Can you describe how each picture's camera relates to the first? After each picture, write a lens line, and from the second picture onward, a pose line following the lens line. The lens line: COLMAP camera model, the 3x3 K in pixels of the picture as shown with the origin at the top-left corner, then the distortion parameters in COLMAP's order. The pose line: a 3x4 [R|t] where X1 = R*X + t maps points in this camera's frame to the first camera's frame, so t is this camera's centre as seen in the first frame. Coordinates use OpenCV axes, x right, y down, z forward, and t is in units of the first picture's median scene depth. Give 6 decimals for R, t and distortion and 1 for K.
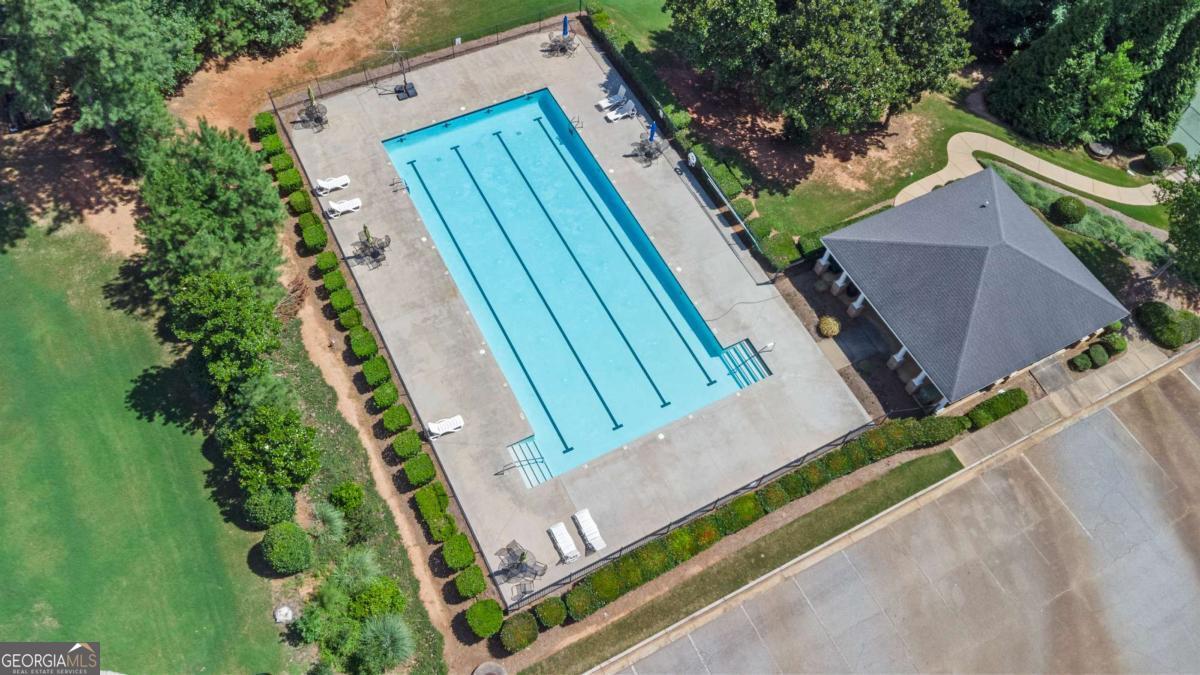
lens RADIAL K [[868.9, 0, 636.1], [0, 868.9, 340.5], [0, 0, 1]] dist [0.059302, -0.087607]
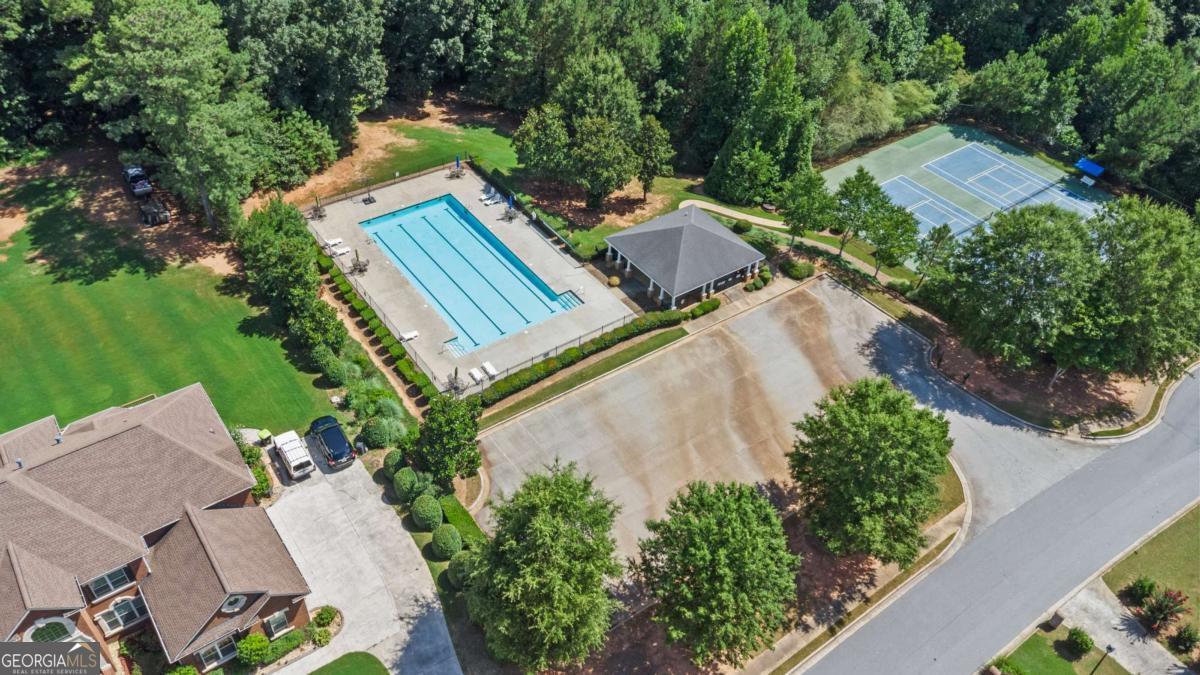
lens RADIAL K [[868.9, 0, 636.1], [0, 868.9, 340.5], [0, 0, 1]] dist [0.059302, -0.087607]
pose [[0.987510, -0.107554, 0.115136, 0.037993], [0.136085, 0.950525, -0.279255, 0.593041], [-0.079404, 0.291435, 0.953289, -0.692415]]
